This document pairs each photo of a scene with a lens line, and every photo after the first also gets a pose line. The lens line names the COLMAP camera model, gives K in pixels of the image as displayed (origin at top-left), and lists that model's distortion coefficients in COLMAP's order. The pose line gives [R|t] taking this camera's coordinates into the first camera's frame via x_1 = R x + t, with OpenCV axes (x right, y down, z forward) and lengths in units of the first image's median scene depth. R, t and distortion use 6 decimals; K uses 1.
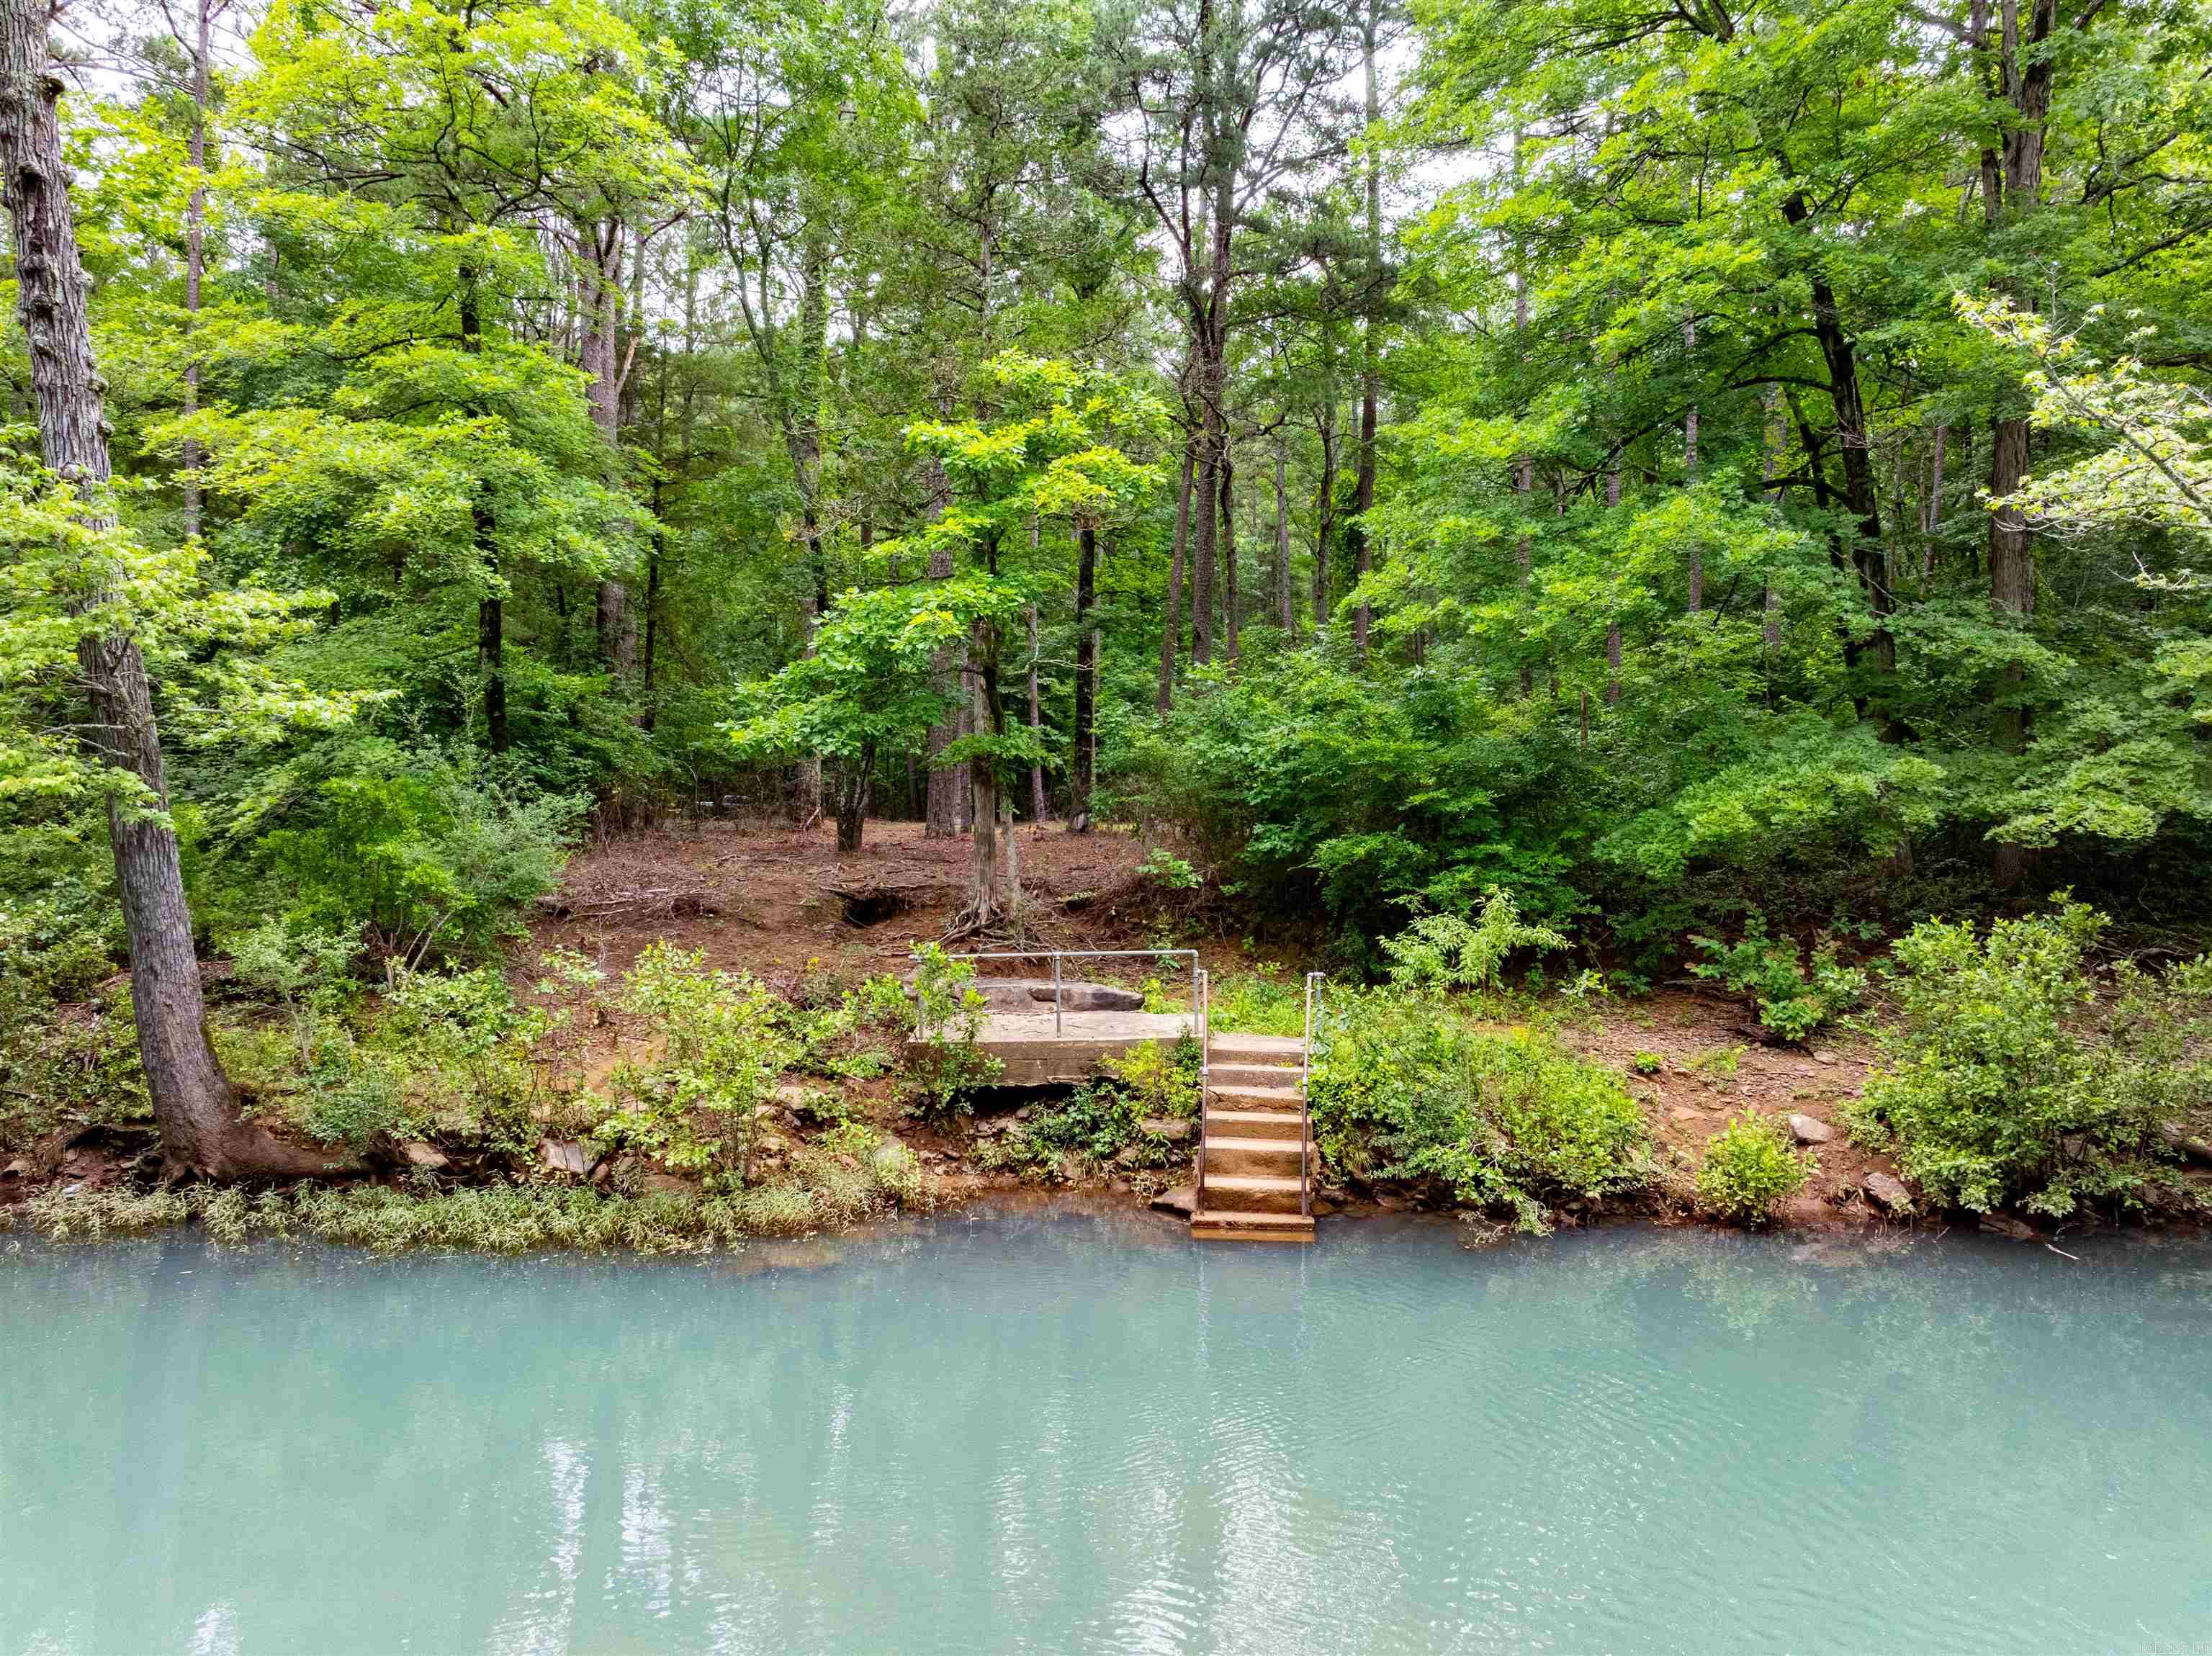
lens RADIAL K [[1533.9, 0, 1105.8], [0, 1533.9, 819.1], [0, 0, 1]] dist [-0.016226, -0.008045]
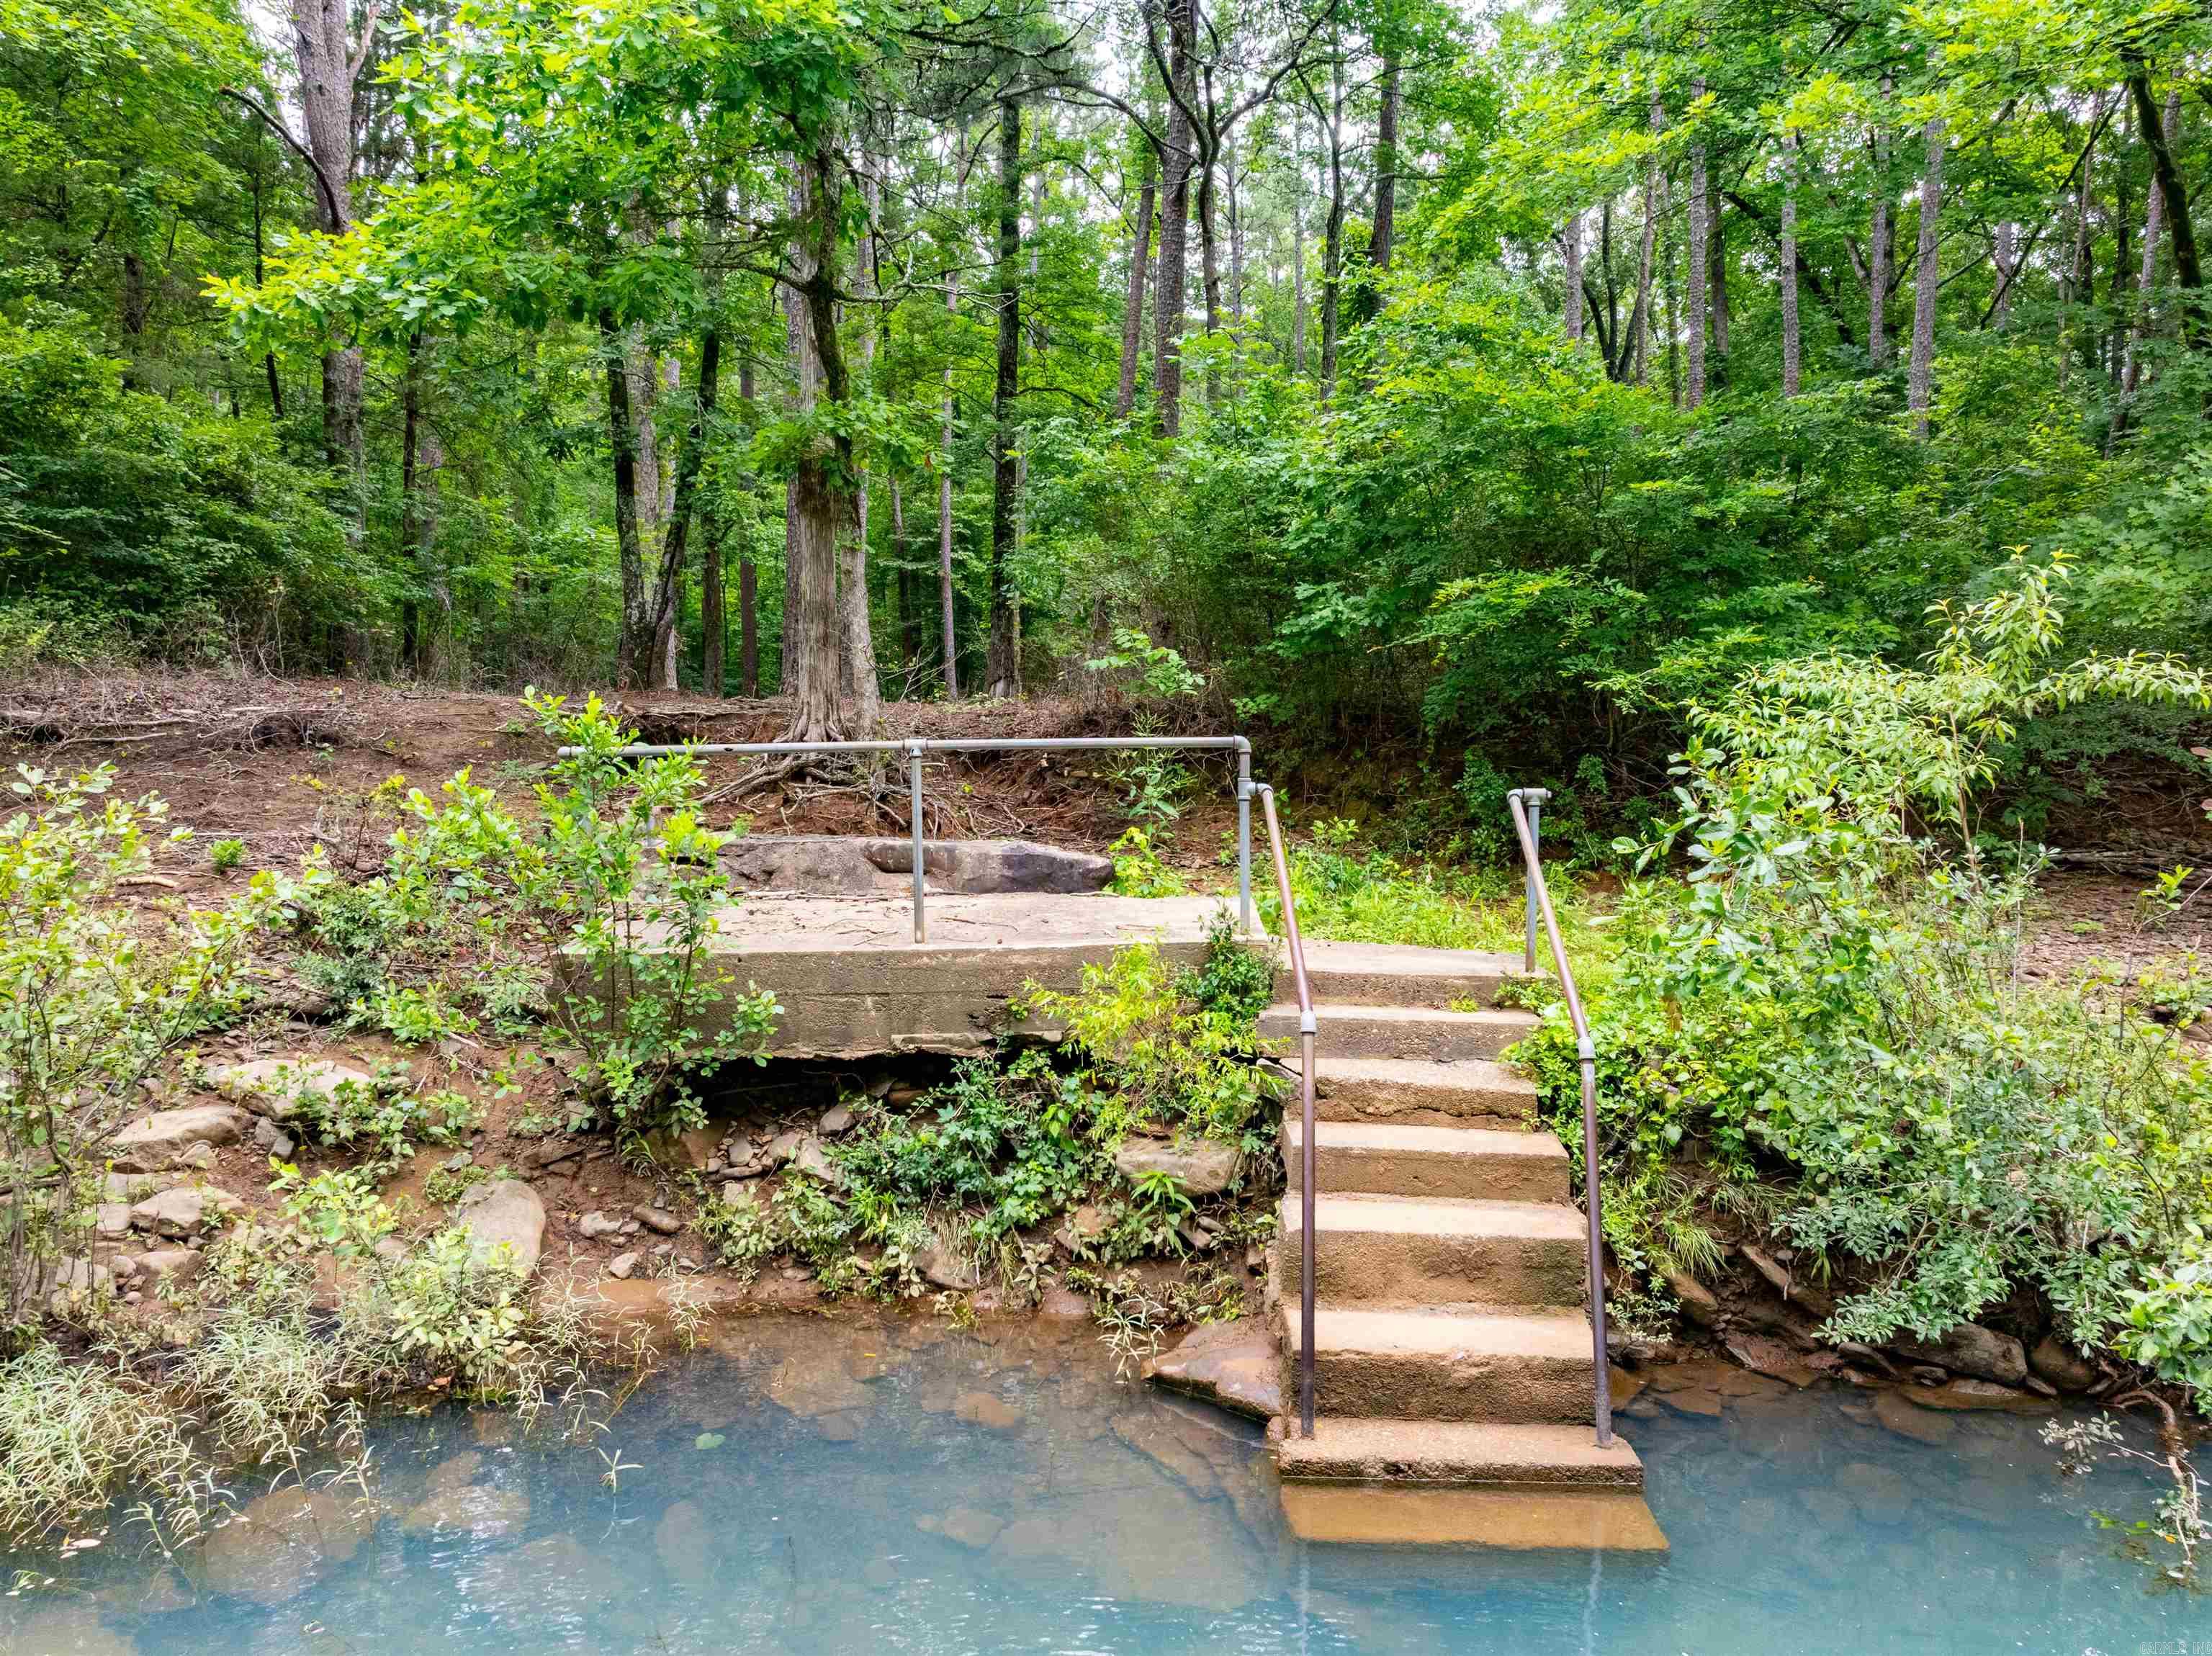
lens RADIAL K [[1533.9, 0, 1110.4], [0, 1533.9, 833.0], [0, 0, 1]] dist [-0.016226, -0.008045]
pose [[0.998707, 0.003102, 0.050746, 0.000376], [-0.005230, 0.999110, 0.041857, 0.096481], [-0.050571, -0.042068, 0.997834, 0.591226]]
